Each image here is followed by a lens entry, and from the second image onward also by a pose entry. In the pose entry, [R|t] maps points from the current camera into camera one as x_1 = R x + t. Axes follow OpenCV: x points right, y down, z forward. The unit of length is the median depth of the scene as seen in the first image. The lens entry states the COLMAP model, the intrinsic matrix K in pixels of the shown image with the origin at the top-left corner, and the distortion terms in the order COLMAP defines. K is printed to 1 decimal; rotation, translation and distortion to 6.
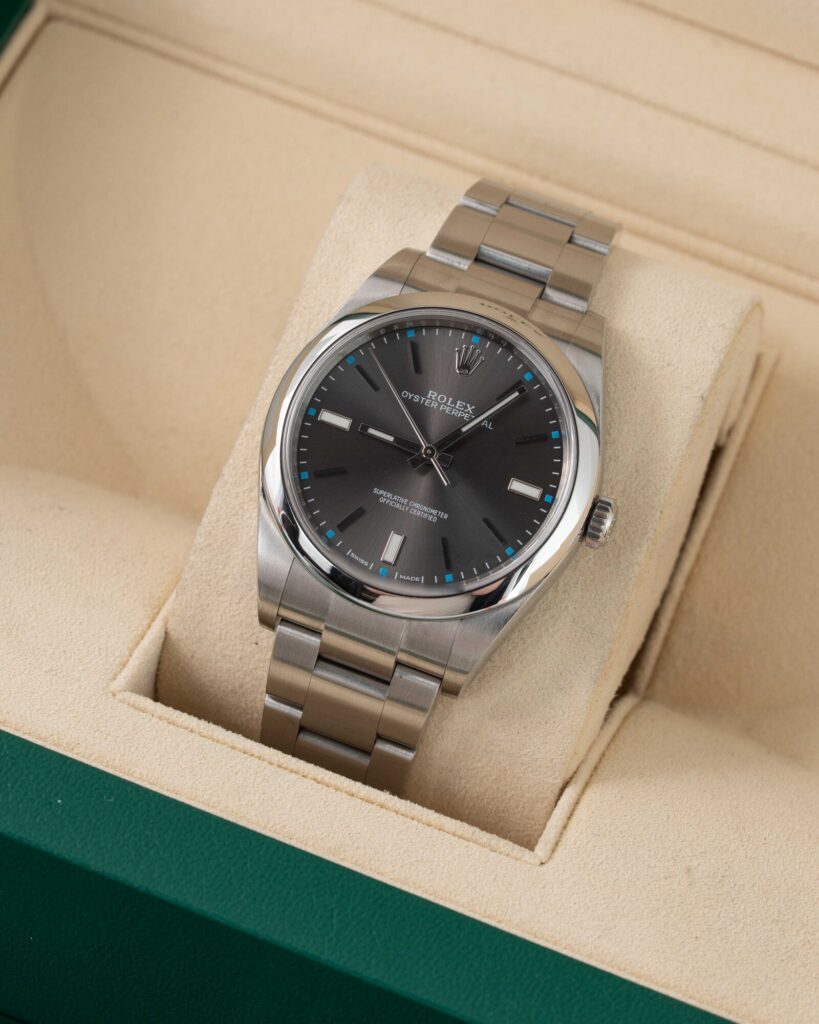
lens RADIAL K [[4730.8, 0, 409.5], [0, 4730.8, 512.0], [0, 0, 1]] dist [0.022901, 0.943696]
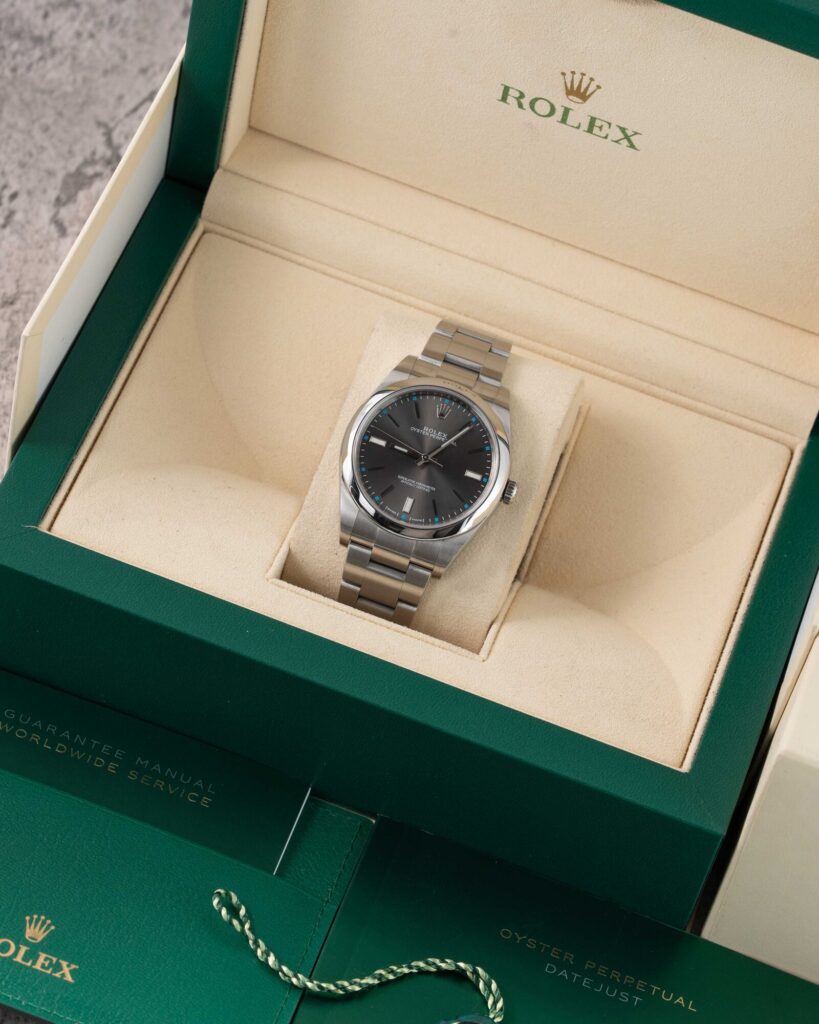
lens RADIAL K [[4730.8, 0, 409.5], [0, 4730.8, 512.0], [0, 0, 1]] dist [0.022901, 0.943696]
pose [[0.996219, -0.007204, 0.086578, -0.176611], [0.007373, 0.999972, -0.001624, 0.013726], [-0.086564, 0.002256, 0.996244, -1.002162]]
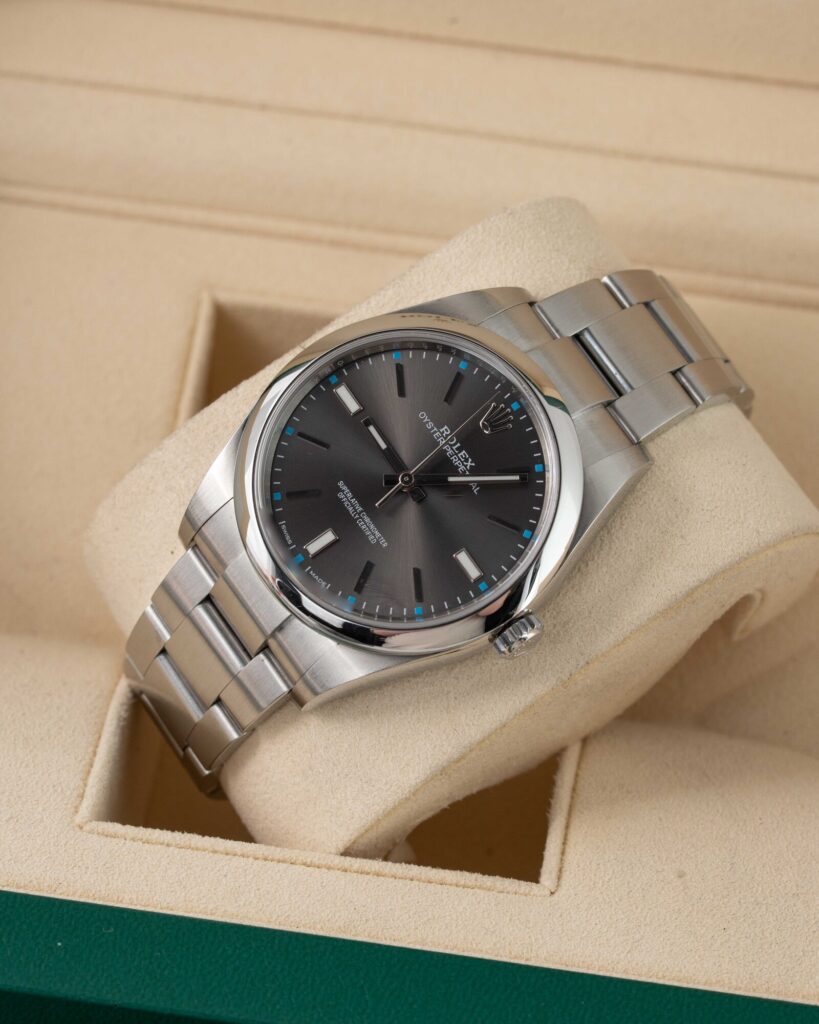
lens RADIAL K [[4730.8, 0, 409.5], [0, 4730.8, 512.0], [0, 0, 1]] dist [0.022901, 0.943696]
pose [[0.969403, -0.222116, 0.104509, -0.084685], [0.225932, 0.973794, -0.026070, 0.016222], [-0.095979, 0.048884, 0.994182, 0.025695]]
